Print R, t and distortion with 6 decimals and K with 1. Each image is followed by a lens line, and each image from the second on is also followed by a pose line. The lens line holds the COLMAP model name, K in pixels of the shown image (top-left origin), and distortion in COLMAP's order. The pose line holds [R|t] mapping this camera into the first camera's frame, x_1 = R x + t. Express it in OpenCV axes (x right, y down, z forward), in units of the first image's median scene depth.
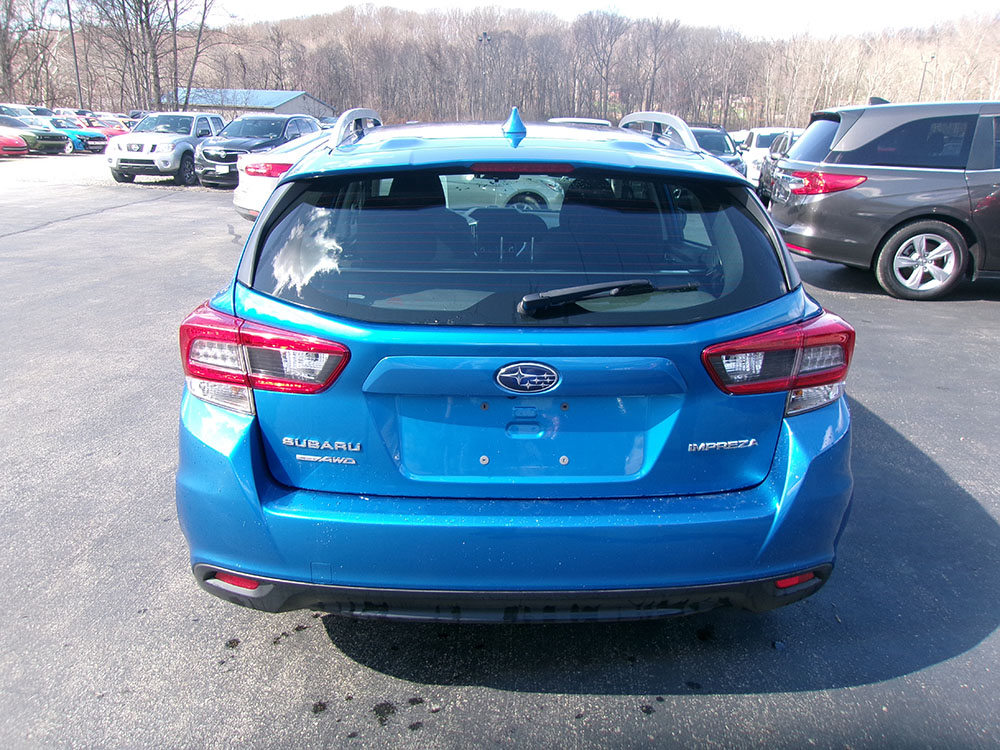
lens RADIAL K [[788.7, 0, 496.4], [0, 788.7, 380.0], [0, 0, 1]] dist [-0.002903, 0.006983]
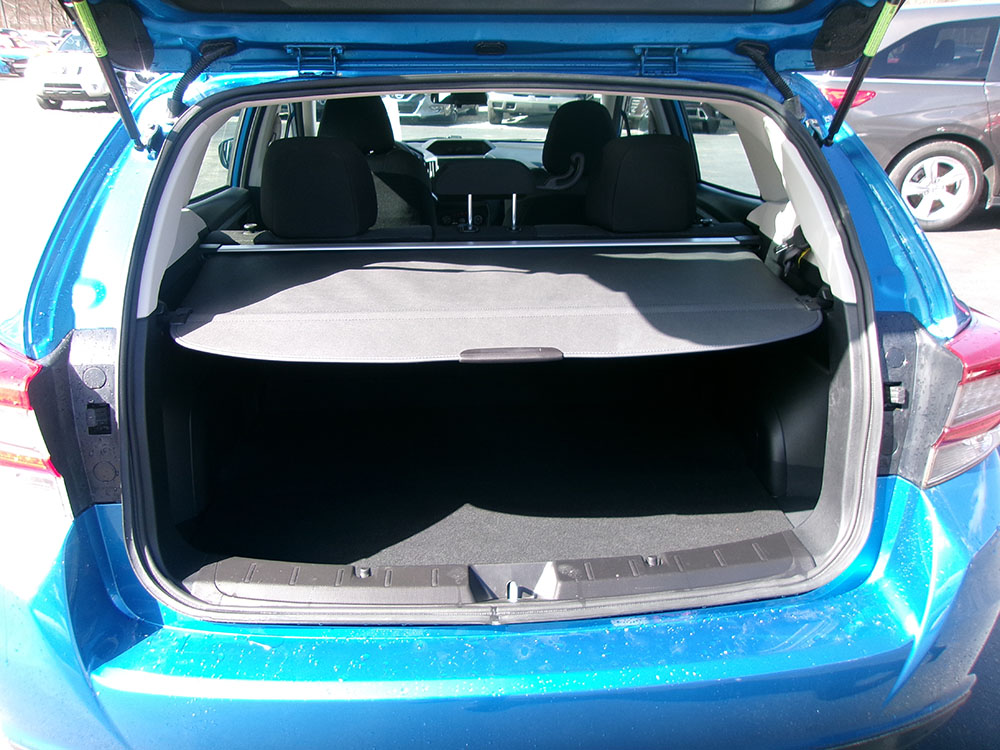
lens RADIAL K [[788.7, 0, 496.4], [0, 788.7, 380.0], [0, 0, 1]] dist [-0.002903, 0.006983]
pose [[0.998837, -0.028956, 0.038548, -0.000052], [0.025237, 0.995282, 0.093681, -0.028577], [-0.041079, -0.092599, 0.994856, 0.102196]]
